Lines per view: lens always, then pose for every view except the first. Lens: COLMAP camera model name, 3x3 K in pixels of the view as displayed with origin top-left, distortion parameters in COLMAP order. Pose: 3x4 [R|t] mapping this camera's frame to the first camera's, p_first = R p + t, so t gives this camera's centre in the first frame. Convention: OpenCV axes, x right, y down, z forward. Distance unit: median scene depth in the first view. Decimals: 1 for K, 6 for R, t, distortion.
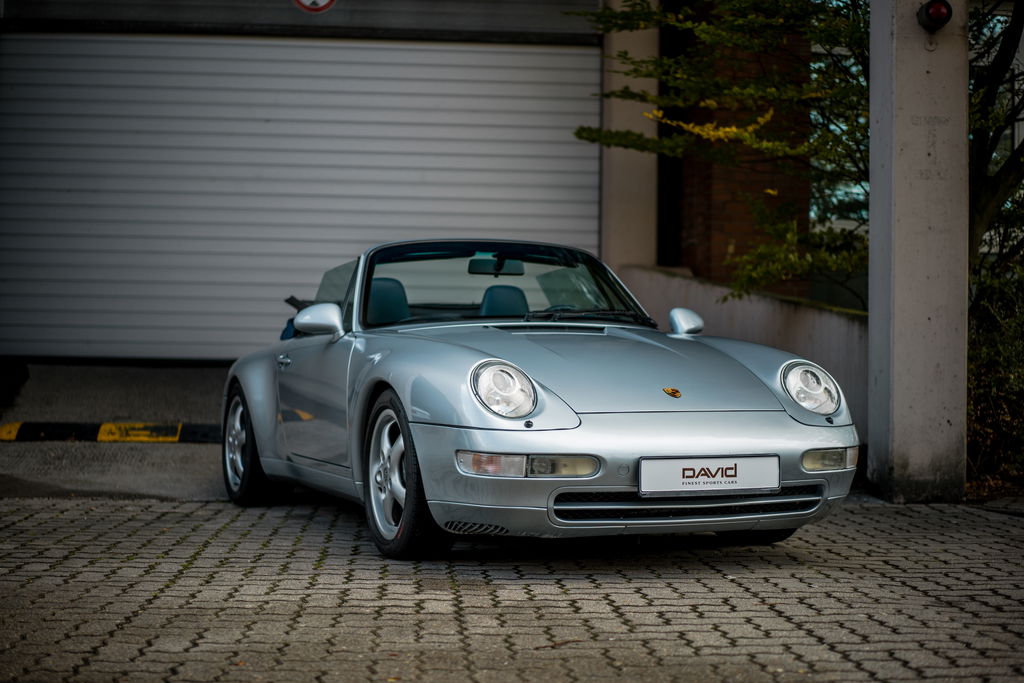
lens RADIAL K [[1580.5, 0, 512.0], [0, 1580.5, 341.5], [0, 0, 1]] dist [0.143559, -1.026287]
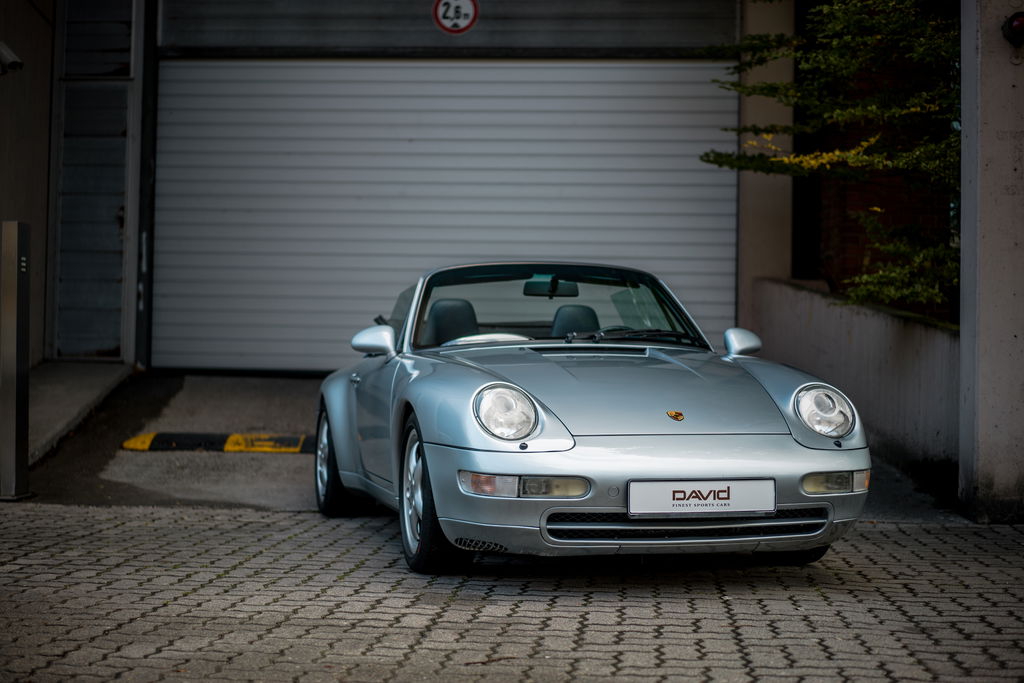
lens RADIAL K [[1580.5, 0, 512.0], [0, 1580.5, 341.5], [0, 0, 1]] dist [0.143559, -1.026287]
pose [[0.989724, -0.000761, -0.142988, 0.100689], [0.000338, 0.999995, -0.002984, -0.008815], [0.142990, 0.002905, 0.989720, -0.018843]]
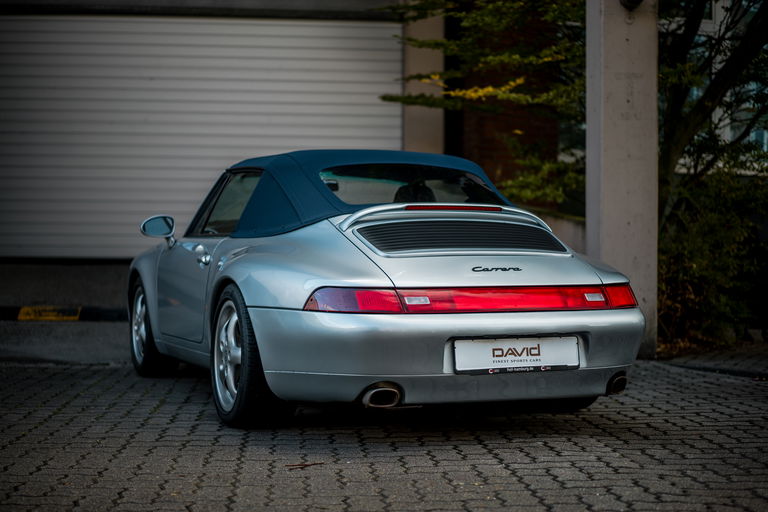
lens RADIAL K [[1185.3, 0, 384.0], [0, 1185.3, 256.0], [0, 0, 1]] dist [0.143559, -1.026287]
pose [[0.999854, -0.009150, 0.014411, 0.042813], [0.008986, 0.999895, 0.011382, 0.000022], [-0.014514, -0.011251, 0.999831, -0.007753]]
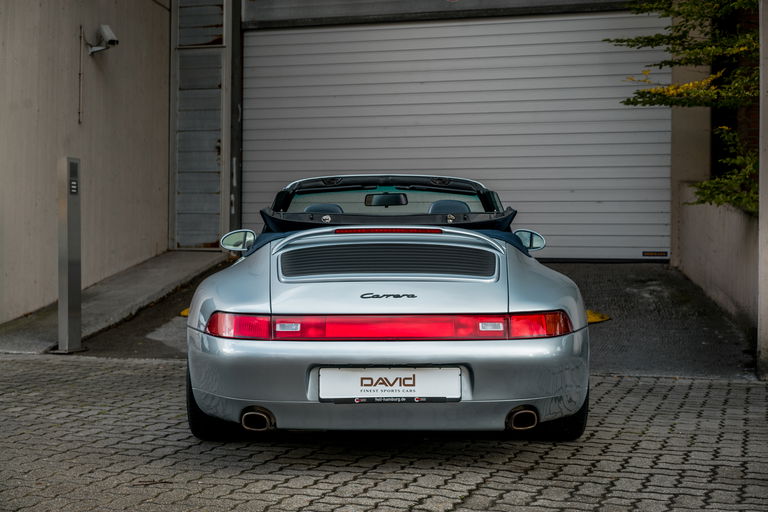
lens RADIAL K [[1185.3, 0, 384.0], [0, 1185.3, 256.0], [0, 0, 1]] dist [0.143559, -1.026287]
pose [[0.932999, -0.005019, -0.359845, 0.318709], [0.013129, 0.999712, 0.020097, -0.017675], [0.359640, -0.023475, 0.932796, 0.040517]]
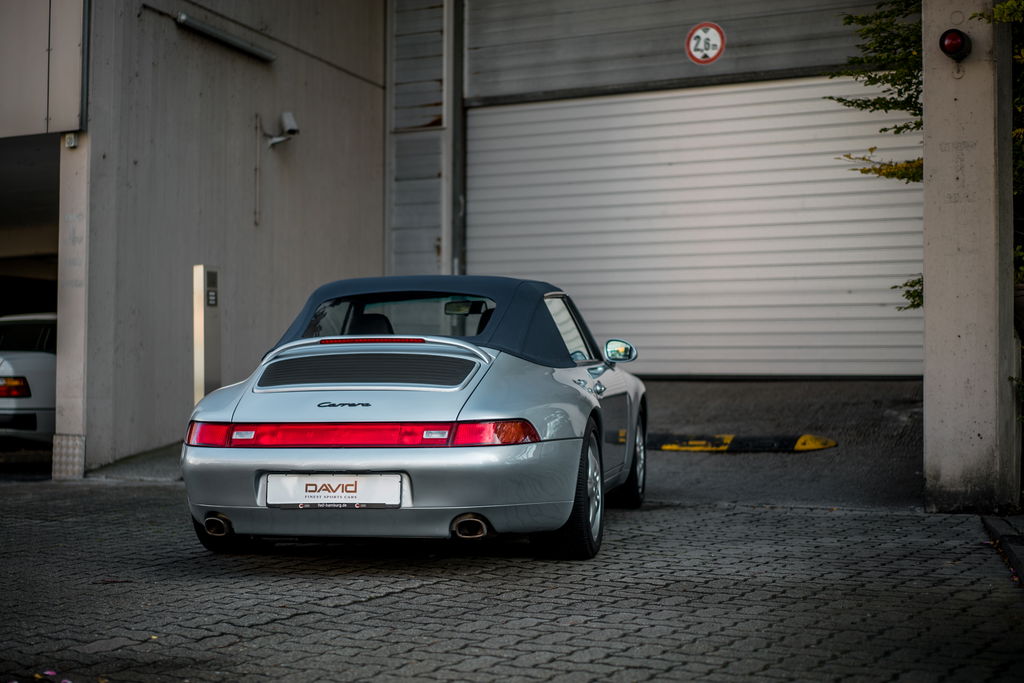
lens RADIAL K [[1580.5, 0, 512.0], [0, 1580.5, 341.5], [0, 0, 1]] dist [0.143559, -1.026287]
pose [[0.846120, -0.022474, -0.532519, 0.606048], [0.021774, 0.999734, -0.007595, -0.009984], [0.532548, -0.005169, 0.846384, -0.039670]]
